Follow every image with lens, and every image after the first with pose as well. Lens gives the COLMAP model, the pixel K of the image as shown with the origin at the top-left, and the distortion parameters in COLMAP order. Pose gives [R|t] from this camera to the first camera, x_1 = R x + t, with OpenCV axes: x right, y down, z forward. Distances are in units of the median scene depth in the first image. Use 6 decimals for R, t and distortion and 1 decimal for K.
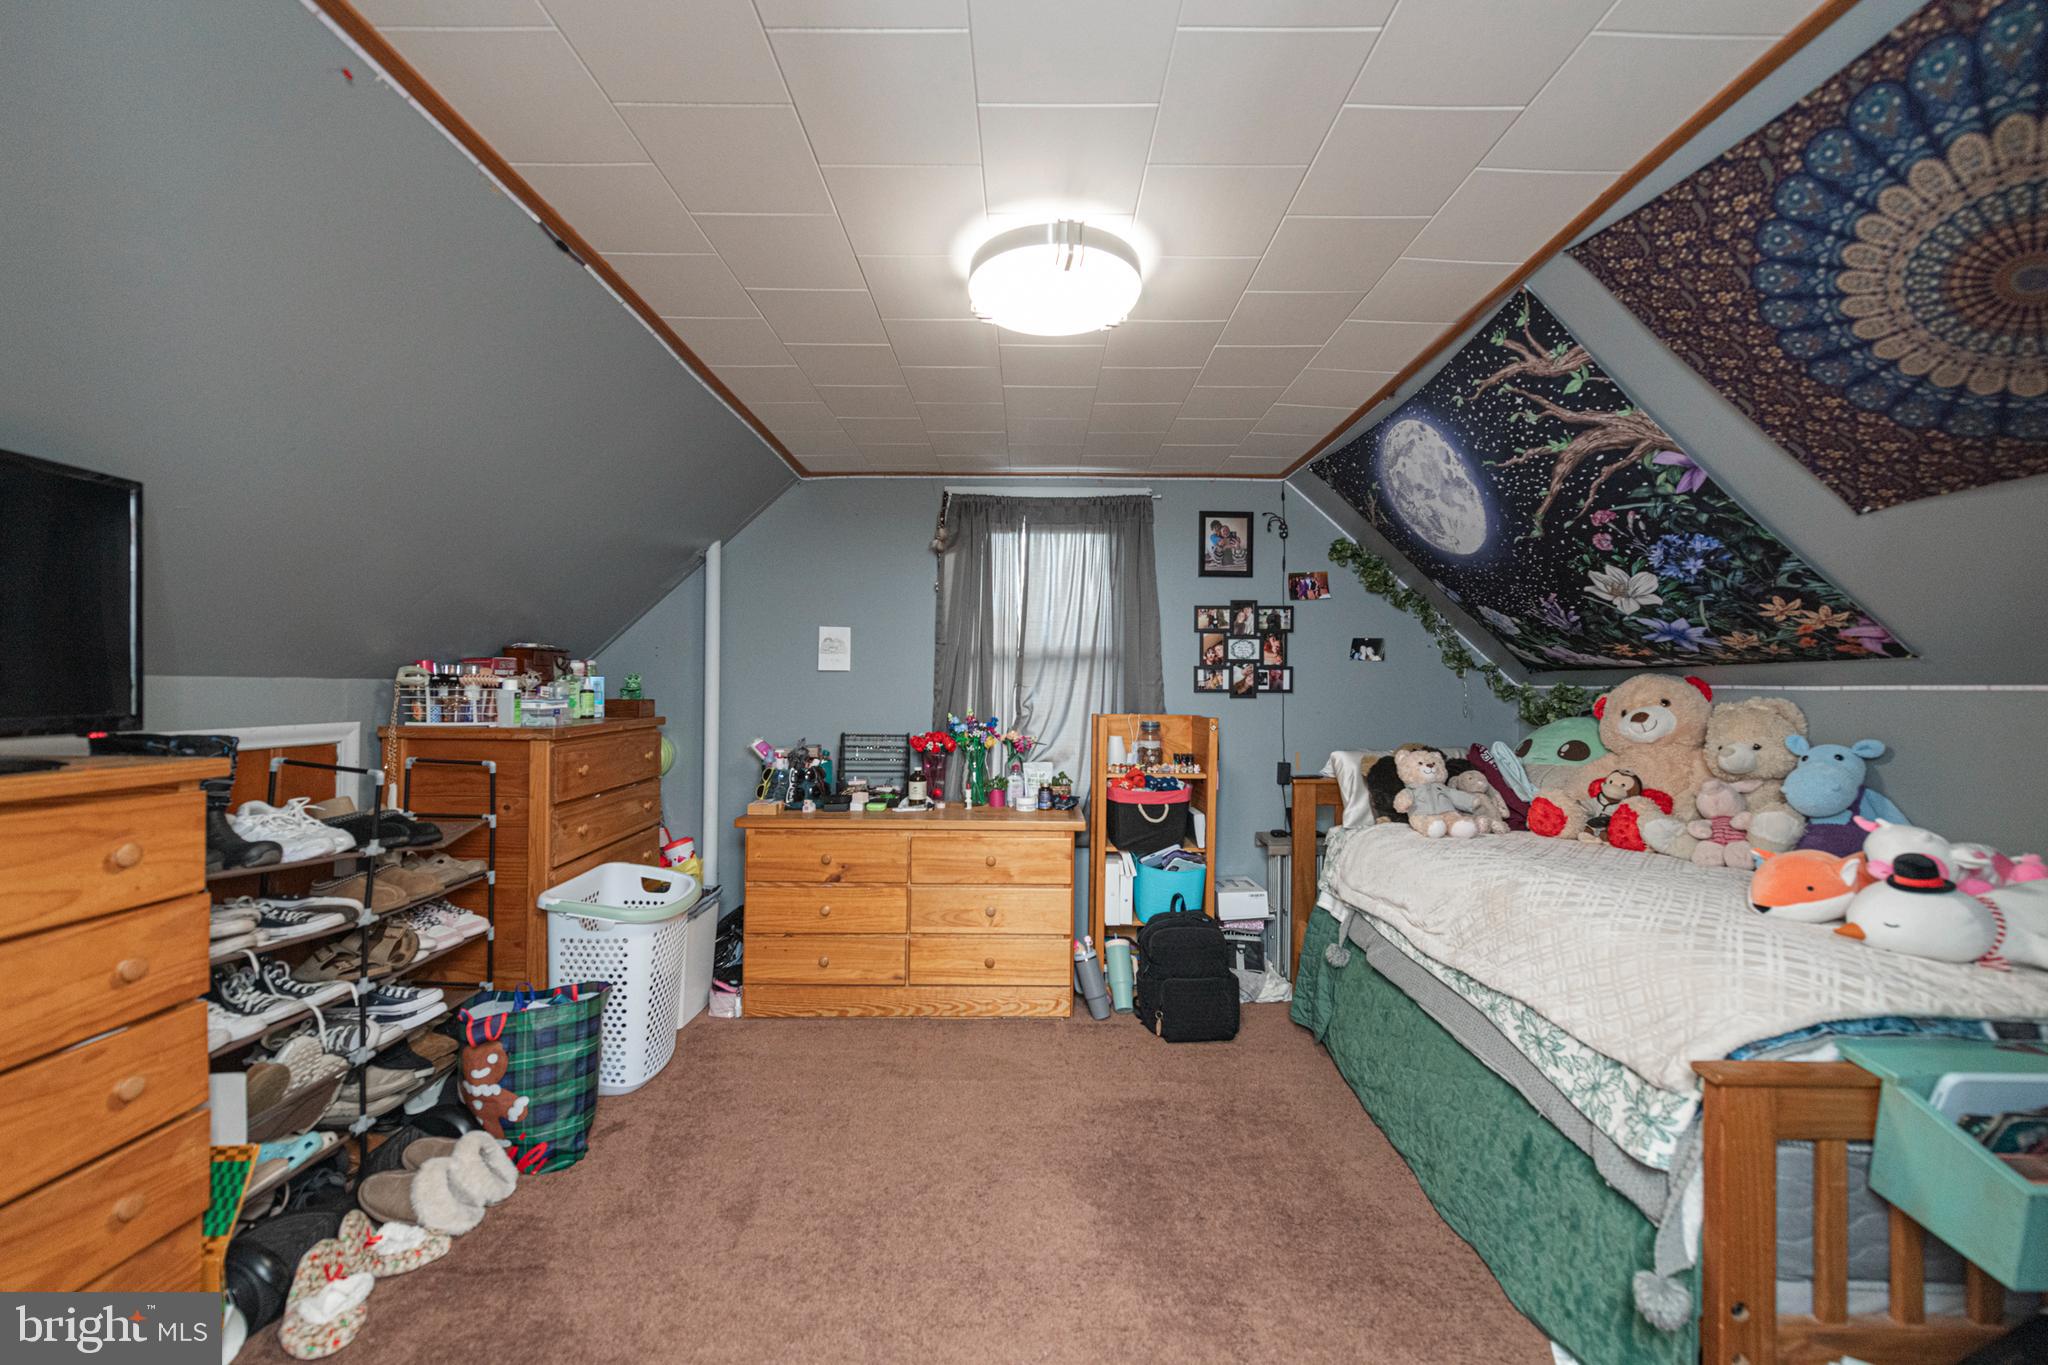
lens RADIAL K [[800.3, 0, 1027.8], [0, 800.3, 684.0], [0, 0, 1]] dist [0.006308, -0.003930]
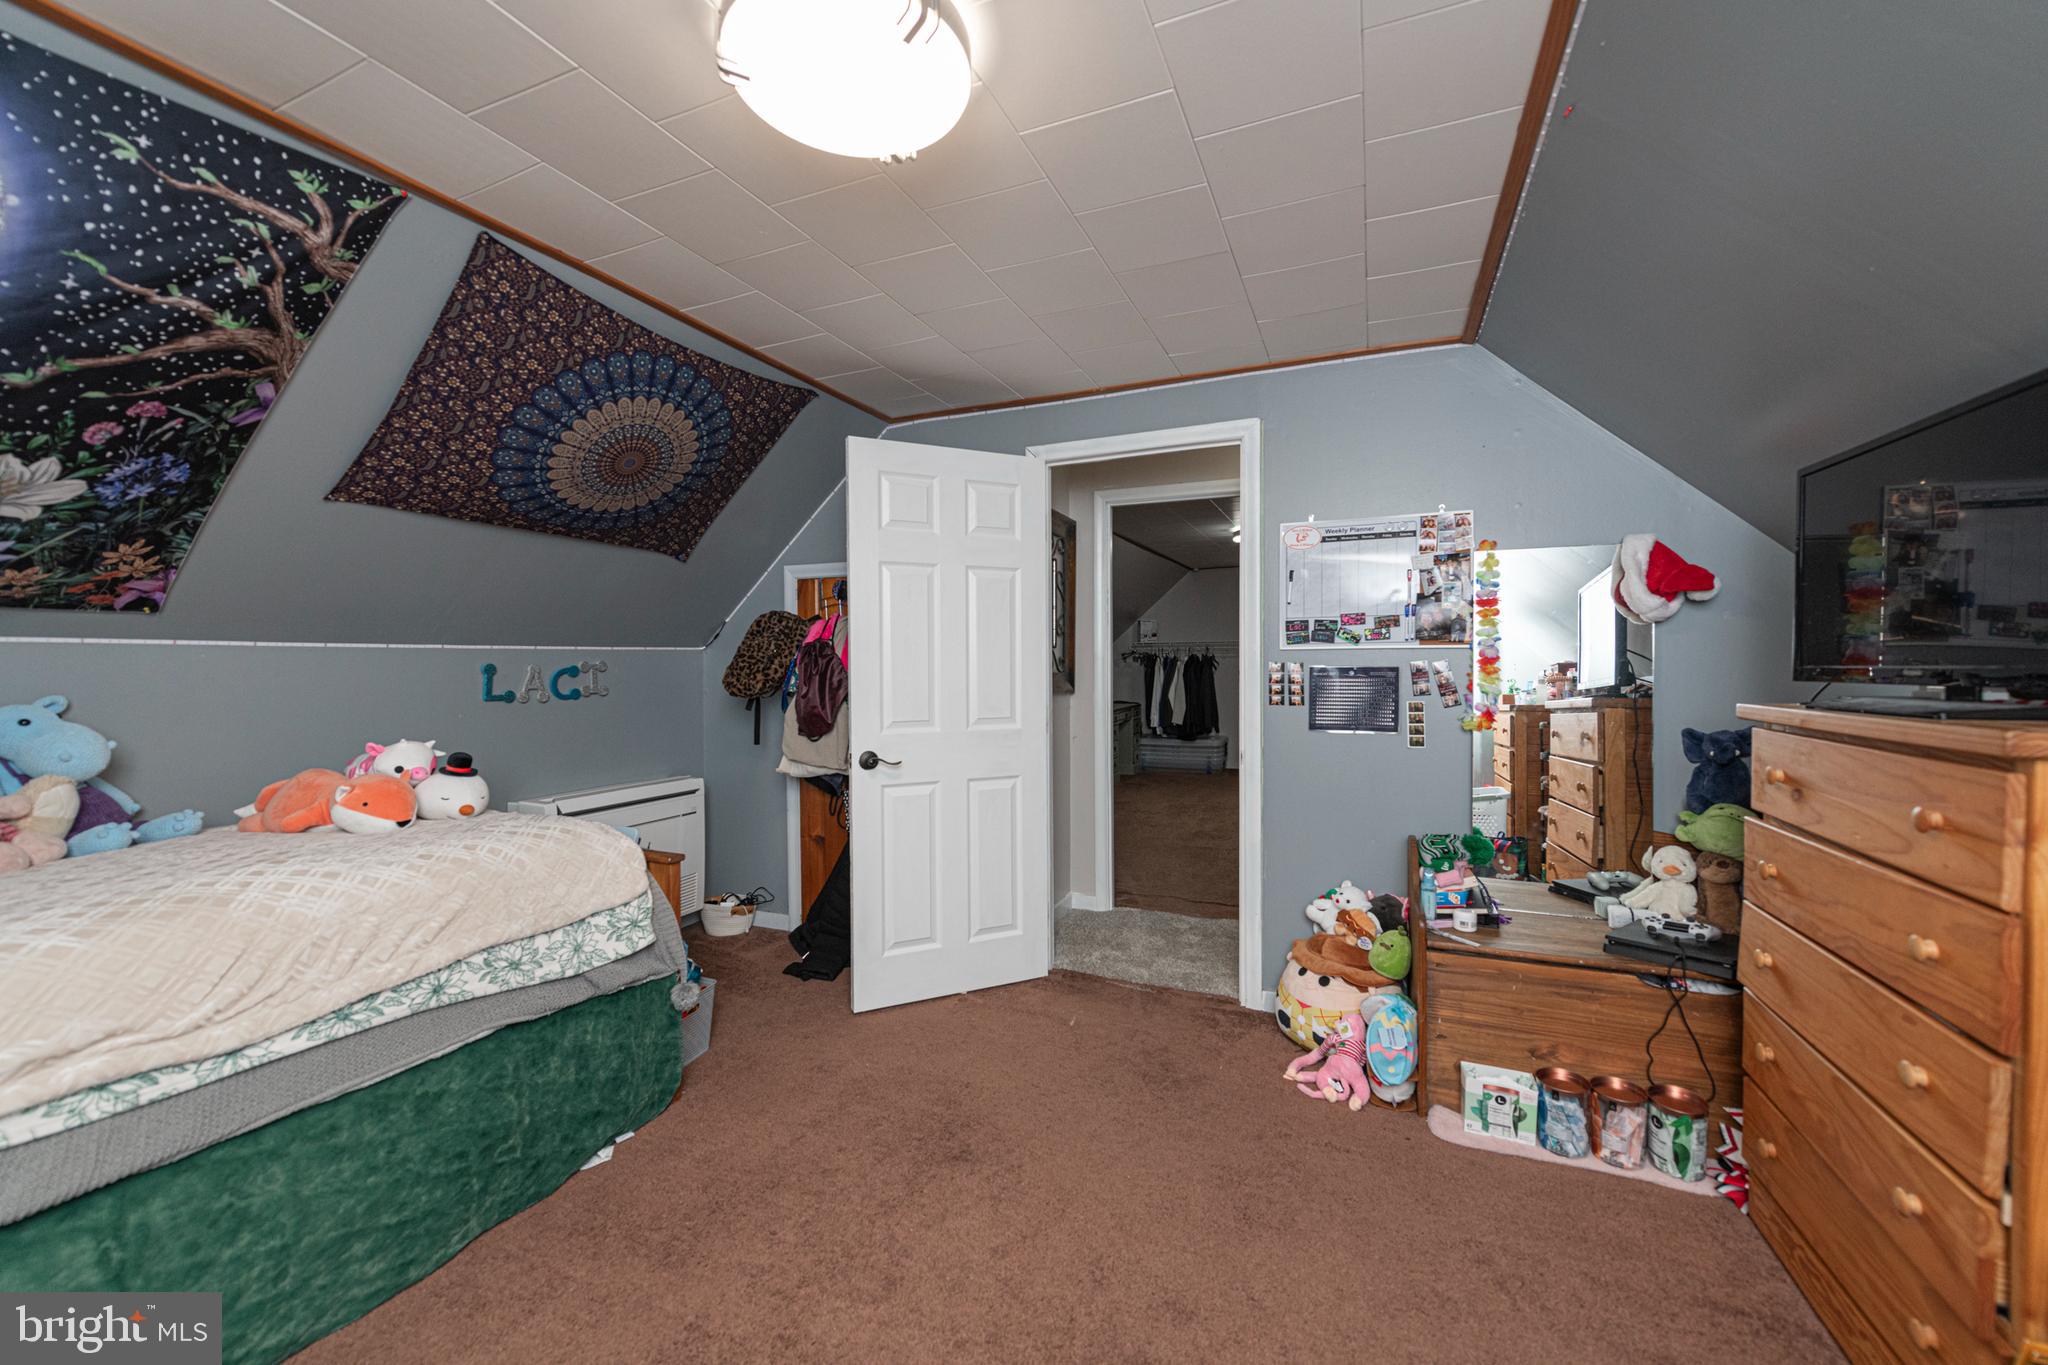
lens RADIAL K [[800.3, 0, 1026.7], [0, 800.3, 680.2], [0, 0, 1]] dist [0.006308, -0.003930]
pose [[-0.917370, -0.009913, 0.397913, -0.363120], [-0.003397, 0.999848, 0.017078, 0.032574], [-0.398022, 0.014315, -0.917264, 1.454570]]
